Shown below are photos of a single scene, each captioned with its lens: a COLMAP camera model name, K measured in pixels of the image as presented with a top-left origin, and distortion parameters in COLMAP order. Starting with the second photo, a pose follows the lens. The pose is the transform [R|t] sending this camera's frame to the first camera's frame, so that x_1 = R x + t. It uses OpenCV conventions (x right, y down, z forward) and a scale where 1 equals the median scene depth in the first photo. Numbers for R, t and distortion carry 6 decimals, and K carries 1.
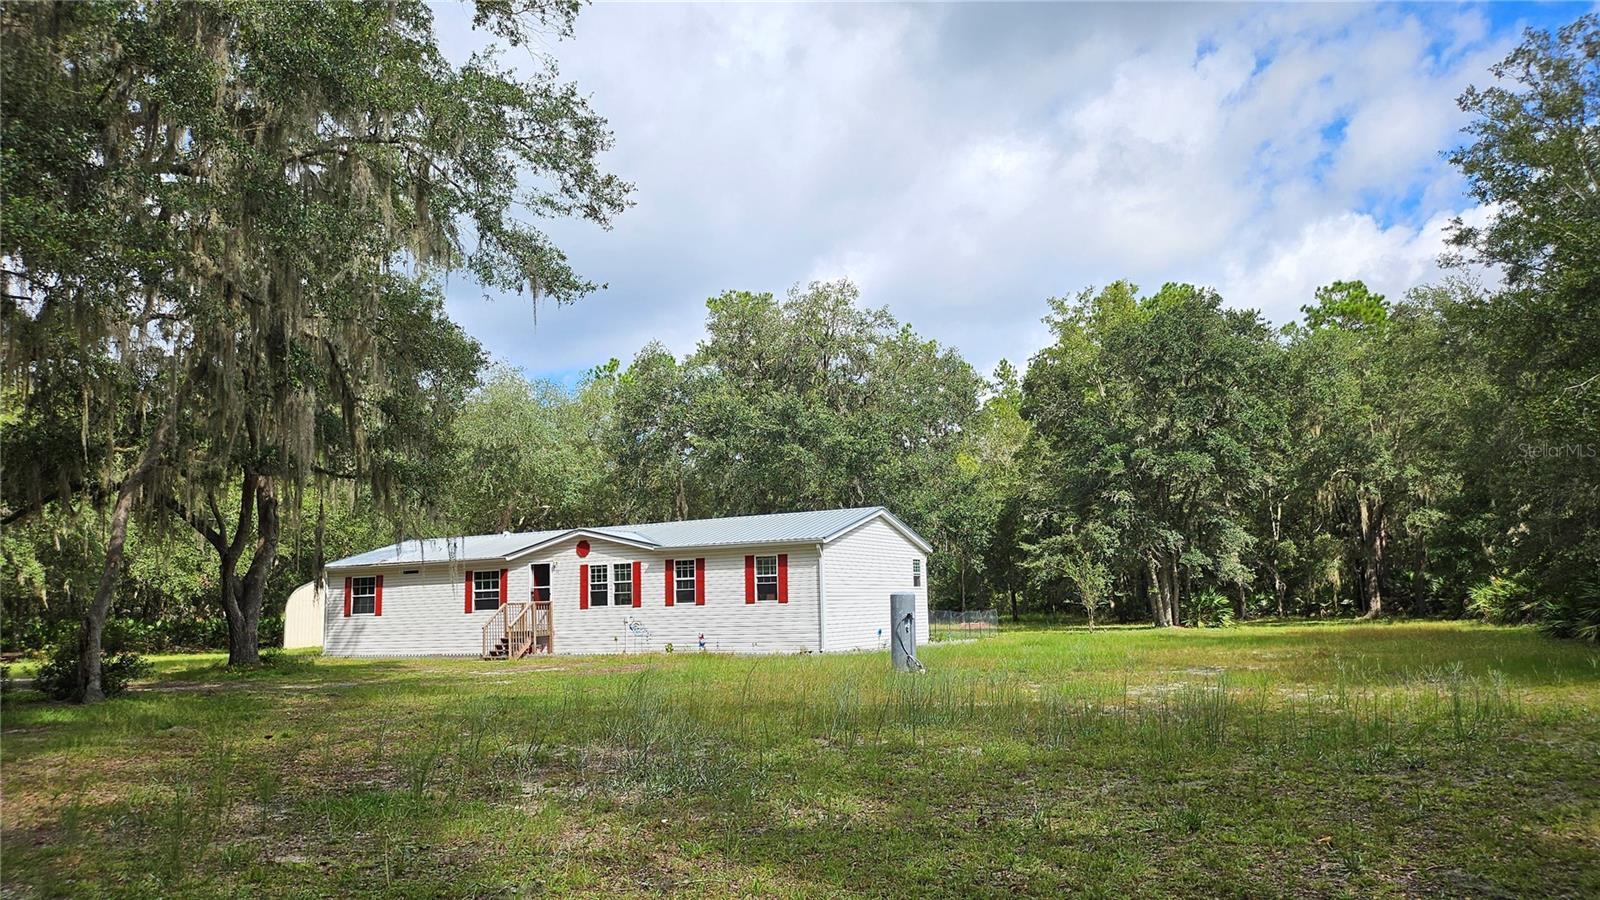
lens RADIAL K [[1136.7, 0, 800.0], [0, 1136.7, 450.0], [0, 0, 1]] dist [0.049323, -0.077999]
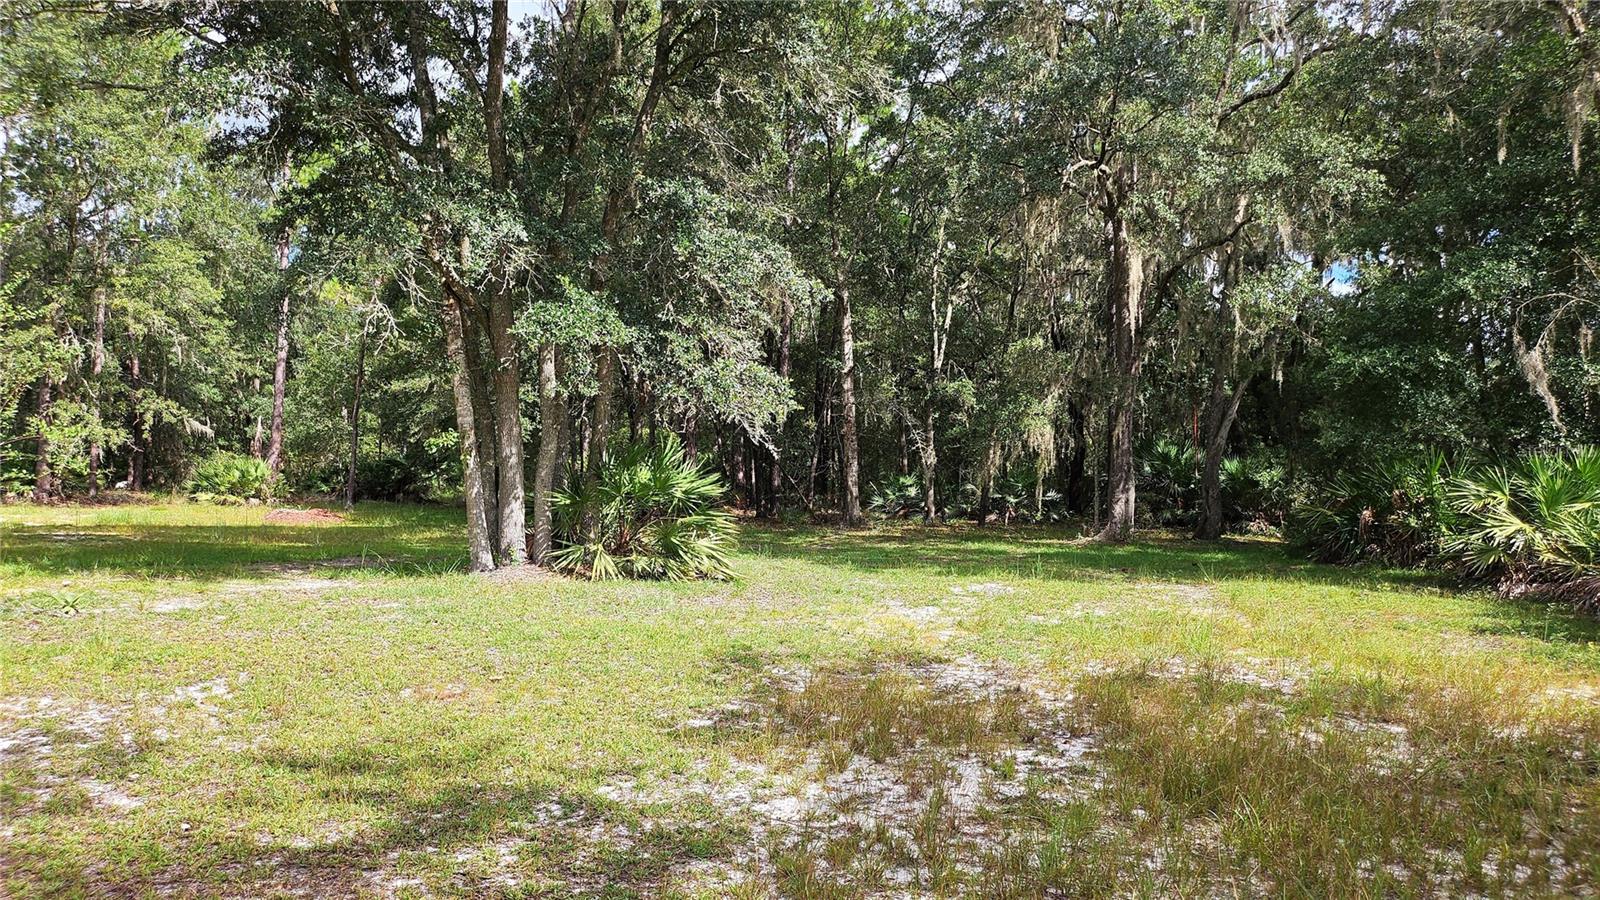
lens RADIAL K [[1136.7, 0, 800.0], [0, 1136.7, 450.0], [0, 0, 1]] dist [0.049323, -0.077999]
pose [[0.970765, 0.038428, 0.236937, 0.281504], [-0.063763, 0.992921, 0.100210, 0.079199], [-0.231409, -0.112388, 0.966343, 0.615928]]
